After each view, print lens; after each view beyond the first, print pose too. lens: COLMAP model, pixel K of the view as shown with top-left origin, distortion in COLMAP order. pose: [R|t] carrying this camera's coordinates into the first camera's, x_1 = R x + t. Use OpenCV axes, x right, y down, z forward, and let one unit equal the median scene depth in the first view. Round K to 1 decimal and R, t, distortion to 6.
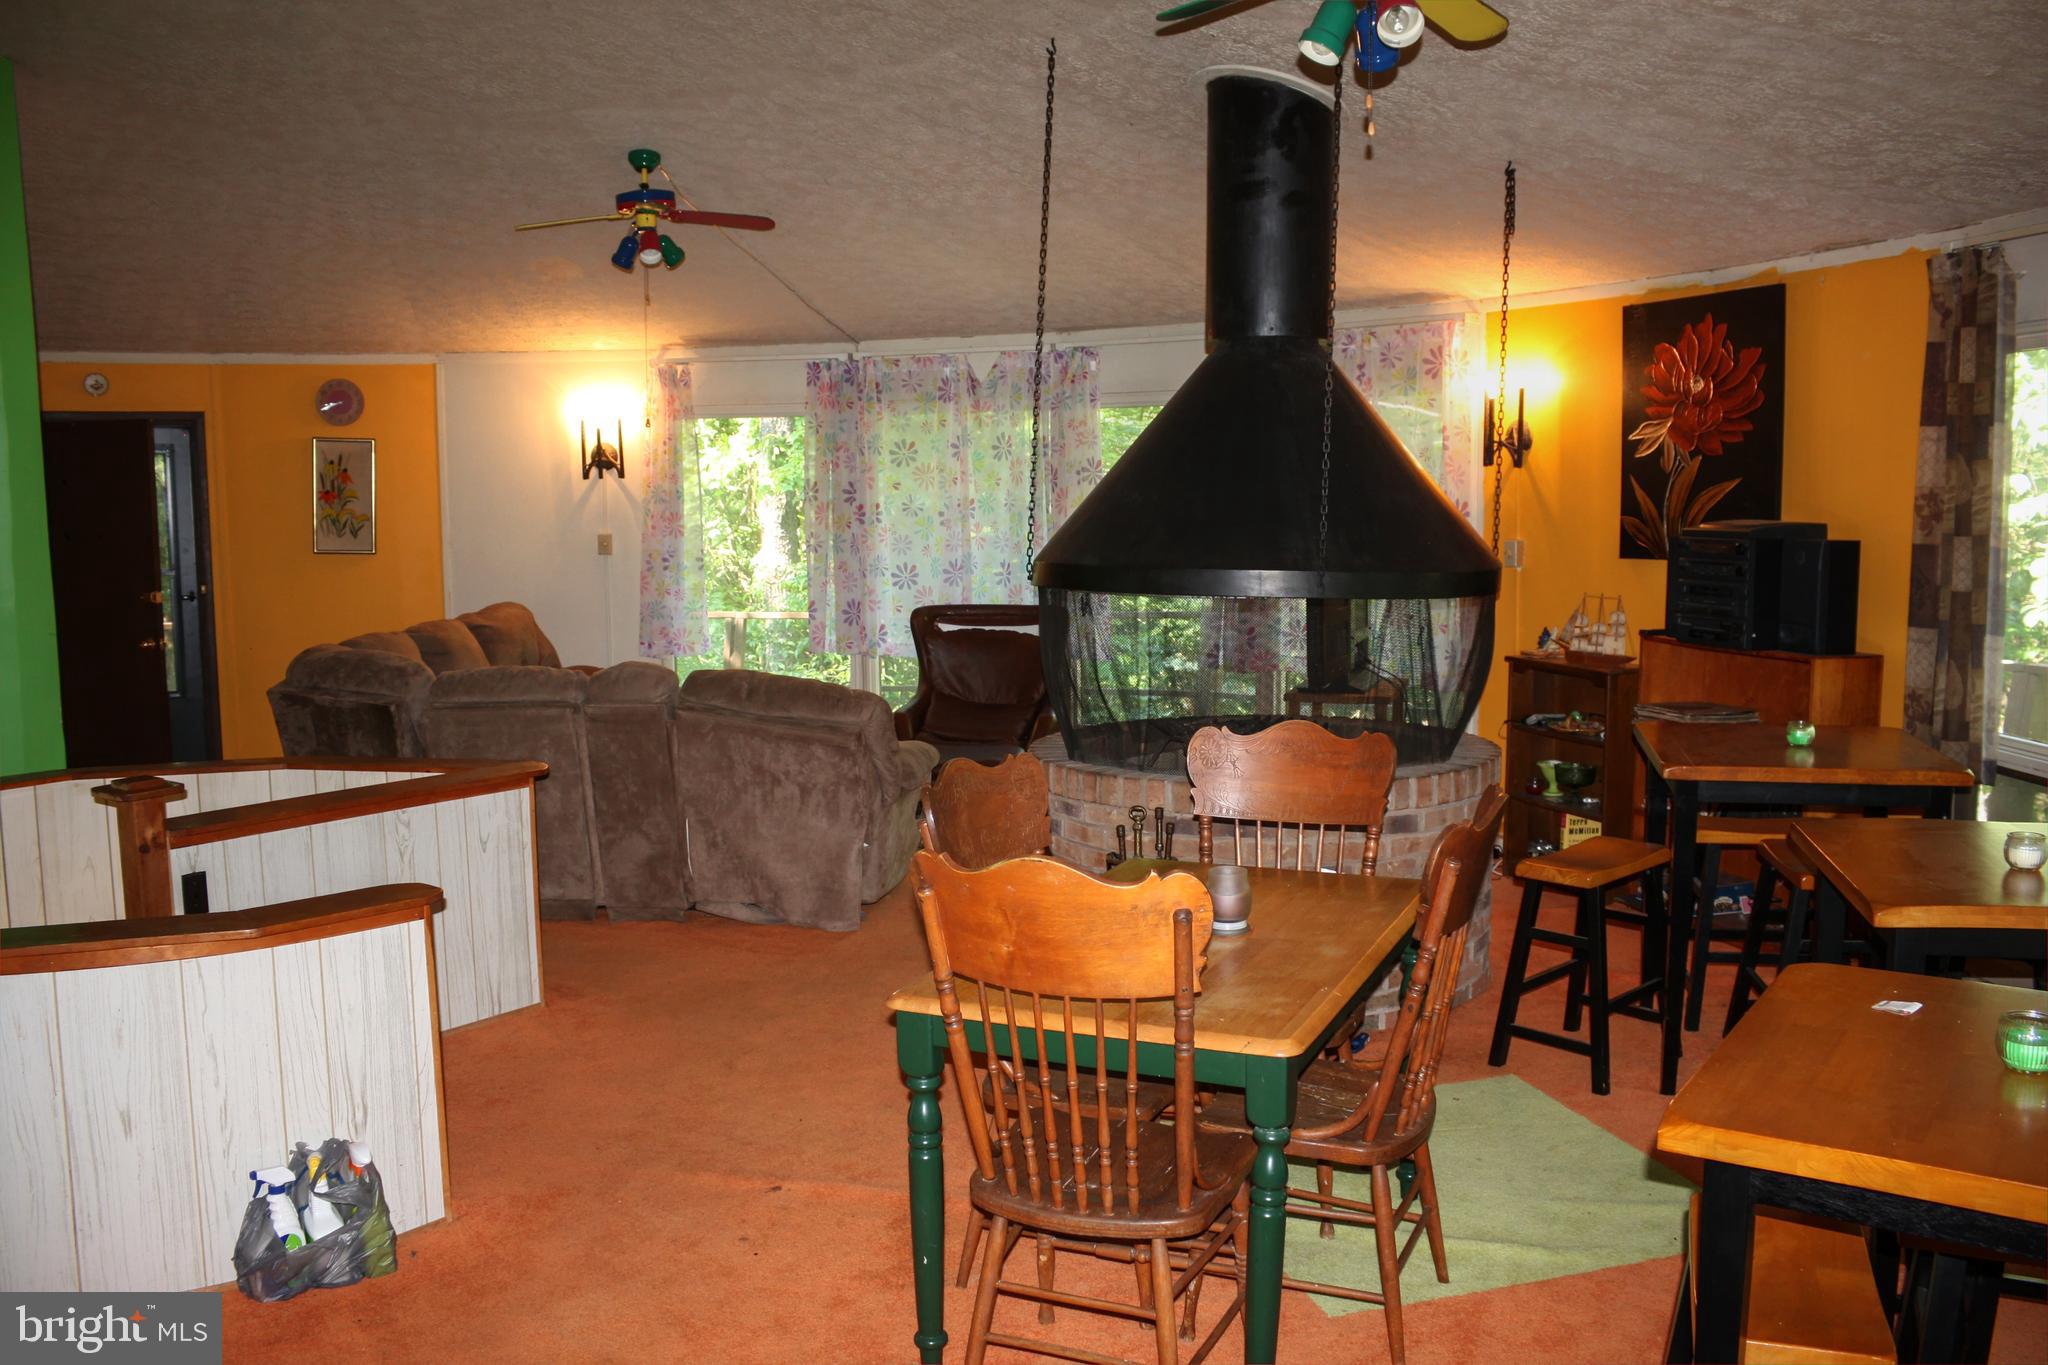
lens RADIAL K [[1738.3, 0, 1029.0], [0, 1738.3, 681.6], [0, 0, 1]] dist [-0.095937, 0.054102]
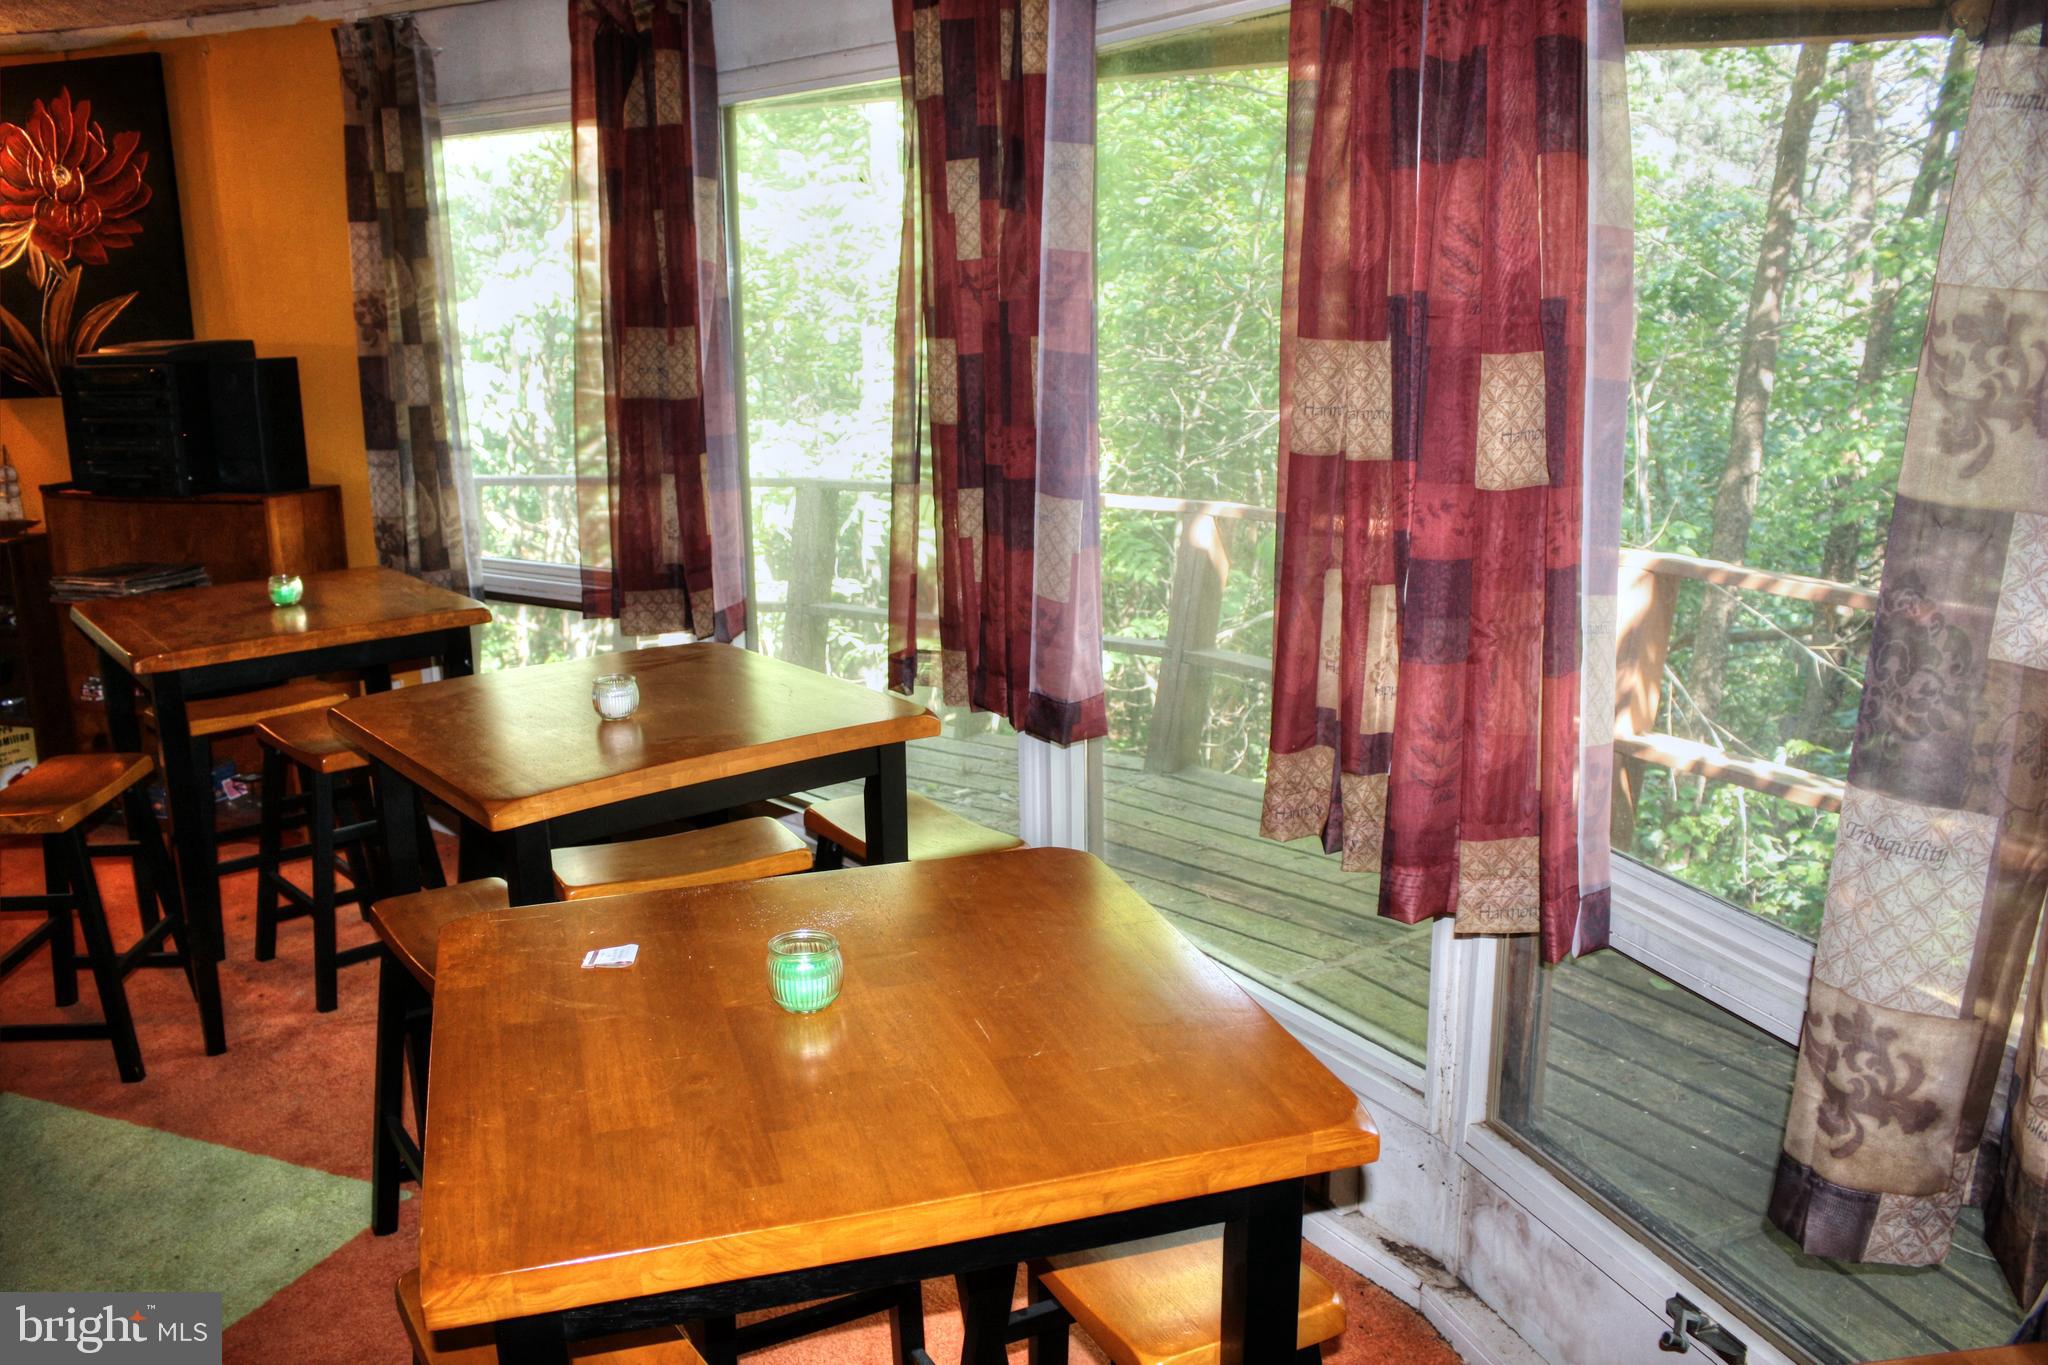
lens RADIAL K [[1738.3, 0, 1035.5], [0, 1738.3, 675.7], [0, 0, 1]] dist [-0.095937, 0.054102]
pose [[0.615413, -0.187162, 0.765661, 0.020884], [0.108759, 0.982271, 0.152694, -0.014701], [-0.780665, -0.010697, 0.624858, 0.156152]]
